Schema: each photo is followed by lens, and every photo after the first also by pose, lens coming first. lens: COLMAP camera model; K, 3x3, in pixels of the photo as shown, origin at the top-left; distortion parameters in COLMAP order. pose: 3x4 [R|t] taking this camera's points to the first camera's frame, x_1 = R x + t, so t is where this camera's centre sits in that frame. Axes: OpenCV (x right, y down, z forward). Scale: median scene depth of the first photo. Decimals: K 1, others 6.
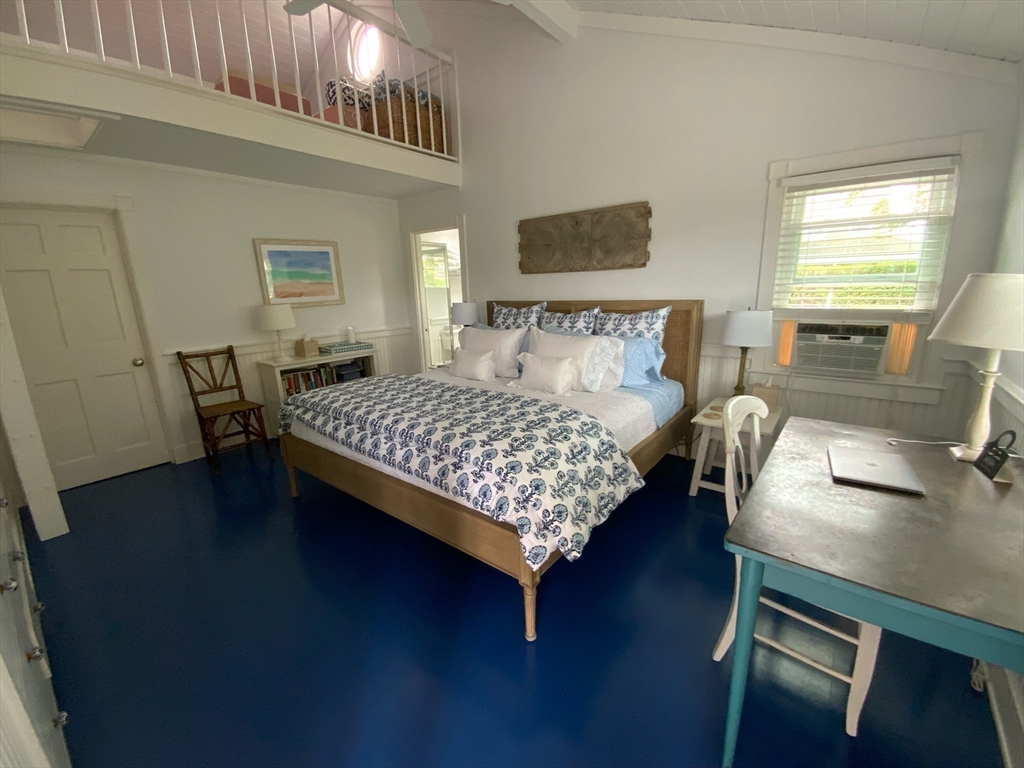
lens RADIAL K [[417.0, 0, 513.0], [0, 417.0, 382.5], [0, 0, 1]] dist [-0.010408, -0.002351]
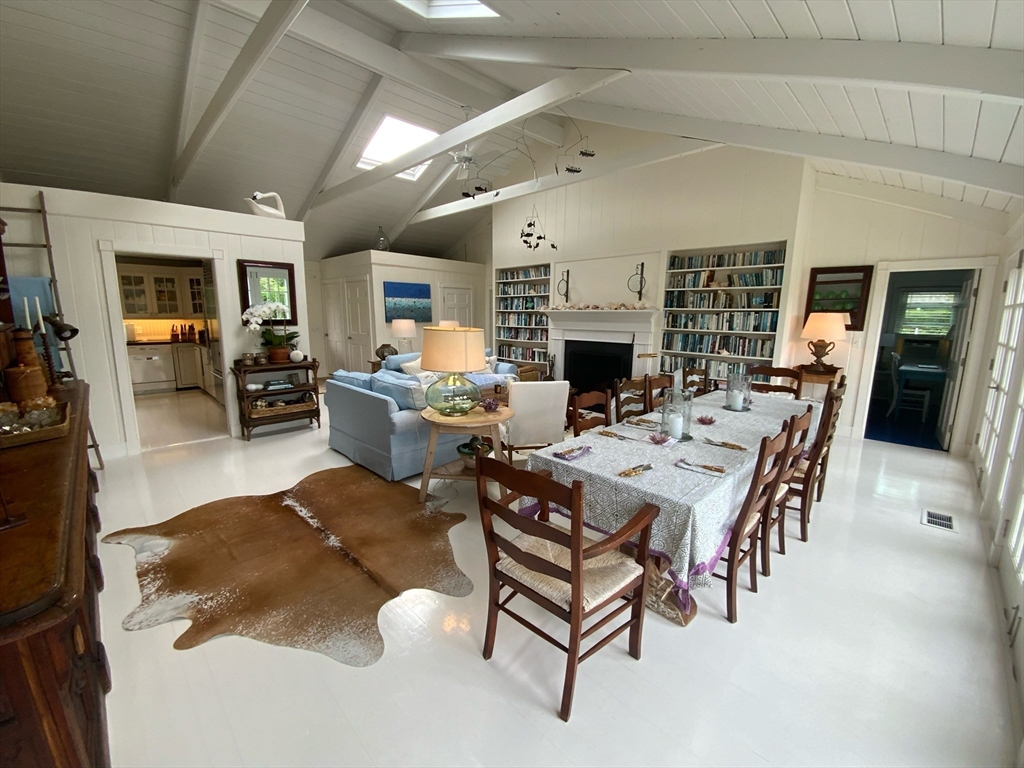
lens RADIAL K [[417.0, 0, 511.5], [0, 417.0, 383.0], [0, 0, 1]] dist [-0.010408, -0.002351]
pose [[0.991875, 0.056140, -0.114156, -1.653908], [-0.062580, 0.996598, -0.053632, 0.480828], [0.110757, 0.060340, 0.992014, -2.090176]]
